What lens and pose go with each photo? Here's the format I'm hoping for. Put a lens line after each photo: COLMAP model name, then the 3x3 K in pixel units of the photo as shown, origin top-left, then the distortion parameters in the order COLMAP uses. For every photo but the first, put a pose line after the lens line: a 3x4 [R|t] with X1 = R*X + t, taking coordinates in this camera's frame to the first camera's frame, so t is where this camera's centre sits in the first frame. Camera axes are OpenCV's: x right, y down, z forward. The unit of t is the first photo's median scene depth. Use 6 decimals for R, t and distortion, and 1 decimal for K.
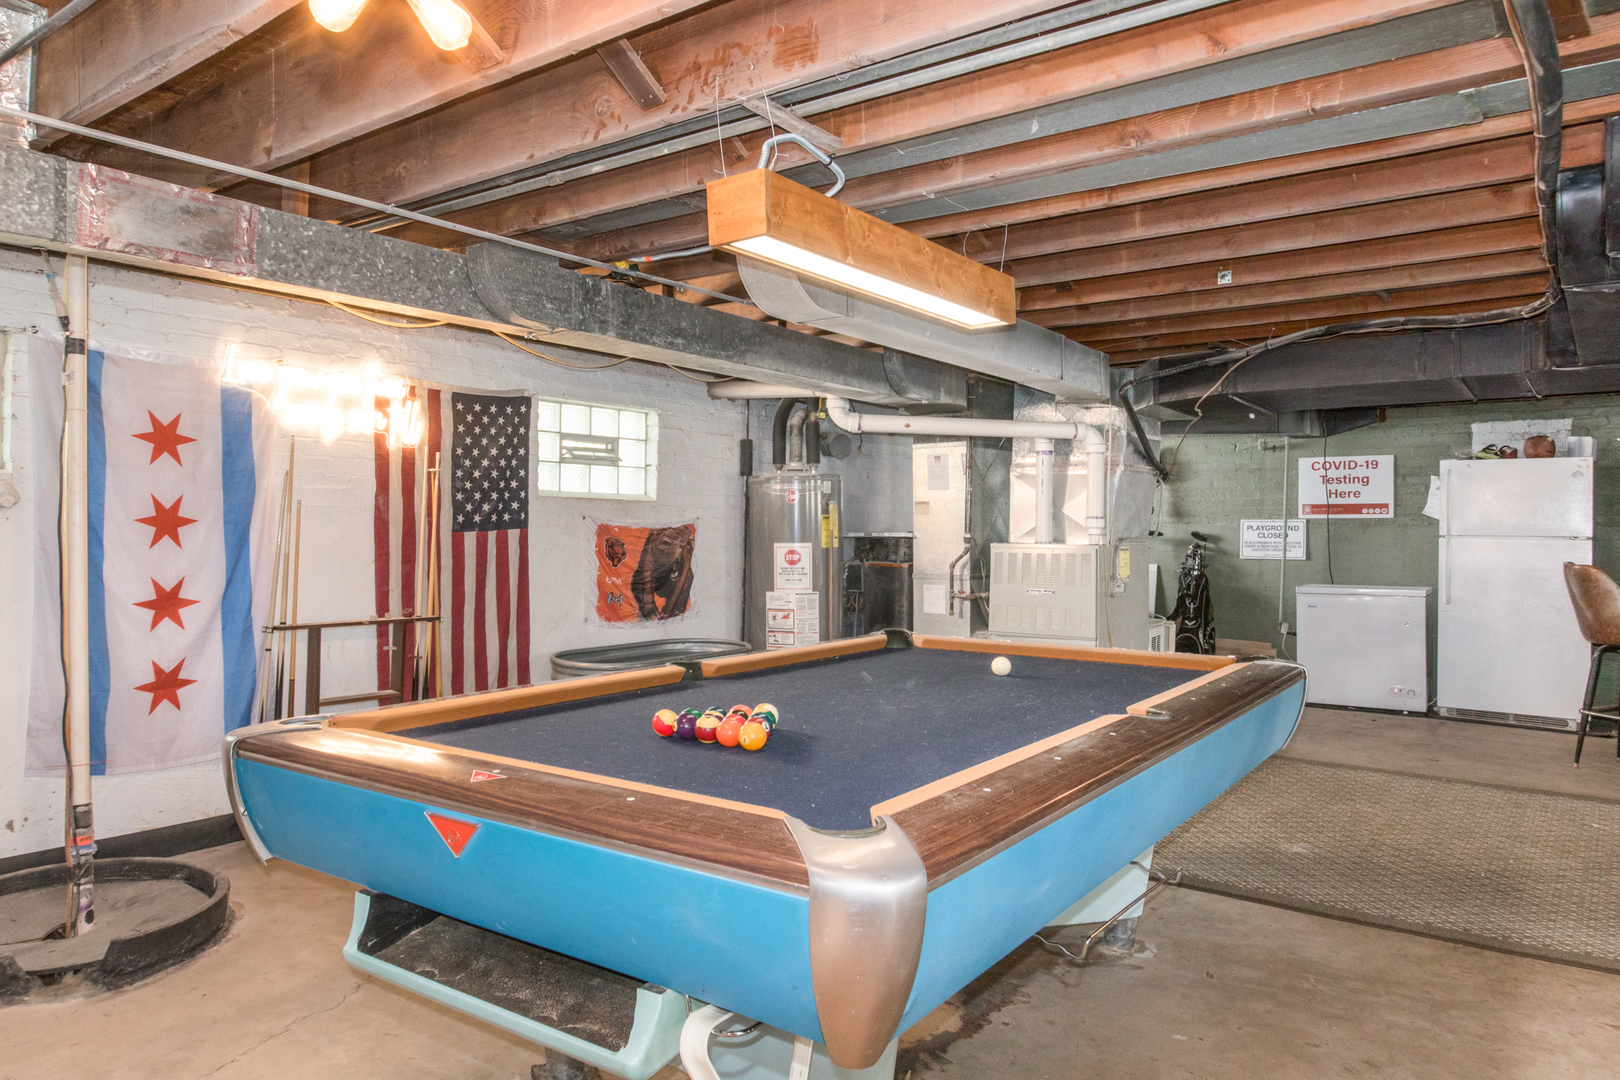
lens RADIAL K [[1058.3, 0, 812.9], [0, 1058.3, 527.0], [0, 0, 1]] dist [0.011730, 0.000970]
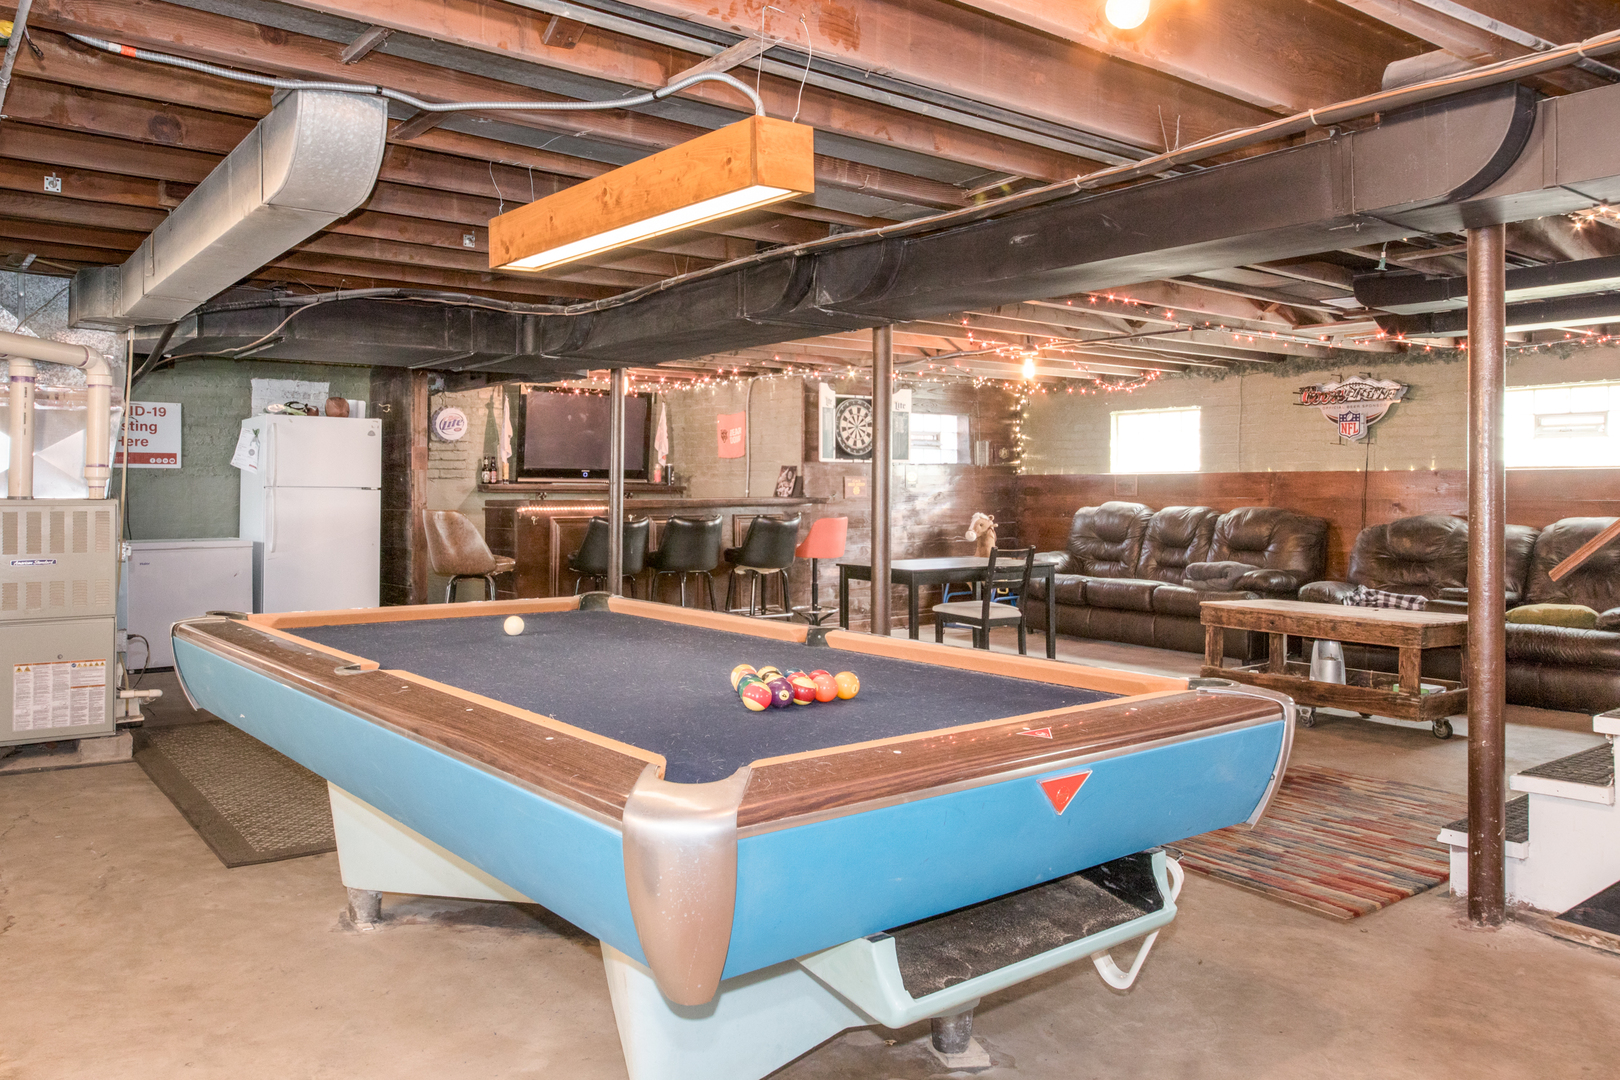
lens RADIAL K [[1164.4, 0, 715.5], [0, 1164.4, 485.2], [0, 0, 1]] dist [-0.019930, 0.012042]
pose [[0.327957, -0.002274, 0.944690, -0.417686], [-0.005380, 0.999976, 0.004275, -0.000470], [-0.944677, -0.006485, 0.327937, 0.268843]]
